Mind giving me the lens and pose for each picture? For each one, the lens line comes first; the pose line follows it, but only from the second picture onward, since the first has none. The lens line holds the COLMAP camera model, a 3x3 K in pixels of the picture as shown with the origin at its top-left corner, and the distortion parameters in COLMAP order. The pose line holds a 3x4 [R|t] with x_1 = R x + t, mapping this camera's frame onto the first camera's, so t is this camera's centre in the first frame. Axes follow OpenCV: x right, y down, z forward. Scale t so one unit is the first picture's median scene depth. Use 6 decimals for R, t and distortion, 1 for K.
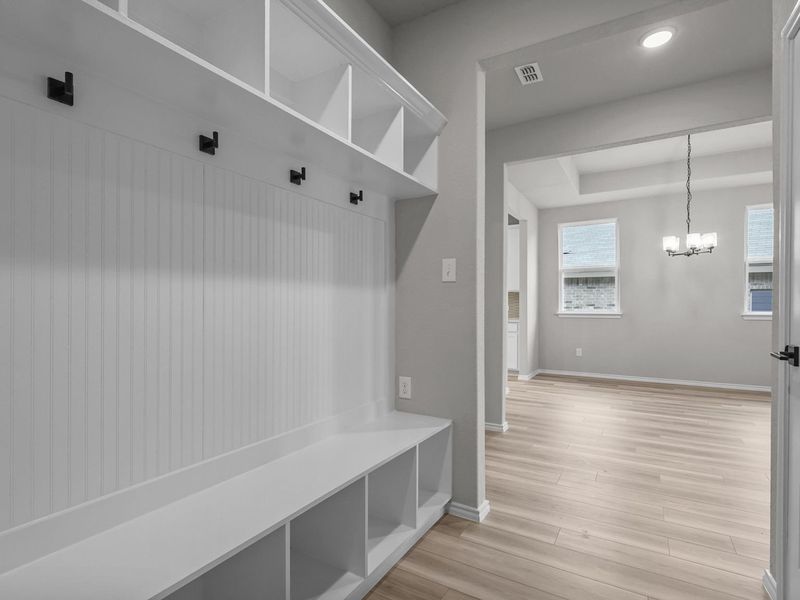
lens RADIAL K [[411.2, 0, 397.9], [0, 411.2, 303.4], [0, 0, 1]] dist [-0.001530, -0.000521]
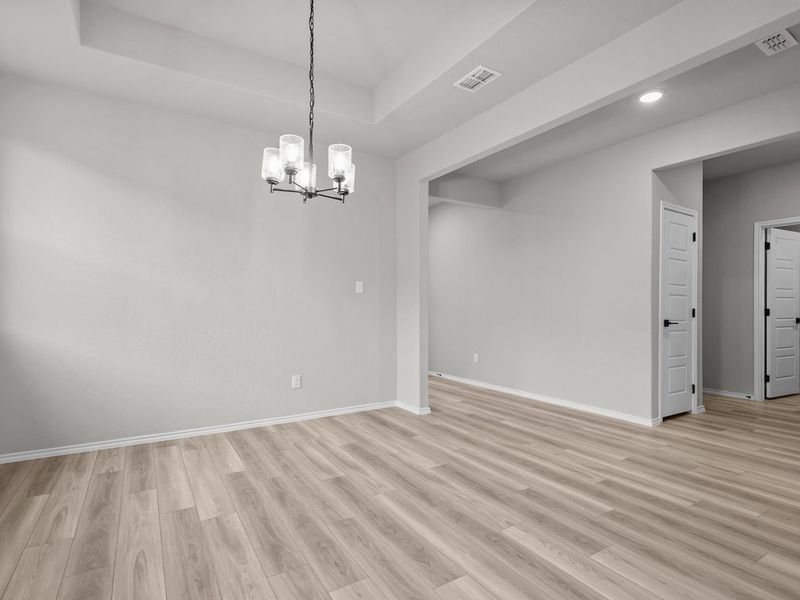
lens RADIAL K [[423.1, 0, 402.3], [0, 423.1, 308.0], [0, 0, 1]] dist [-0.006530, -0.000414]
pose [[-0.891635, -0.005179, 0.452726, 0.280458], [-0.005946, 0.999982, -0.000272, 0.006336], [-0.452716, -0.002934, -0.891650, 0.978133]]
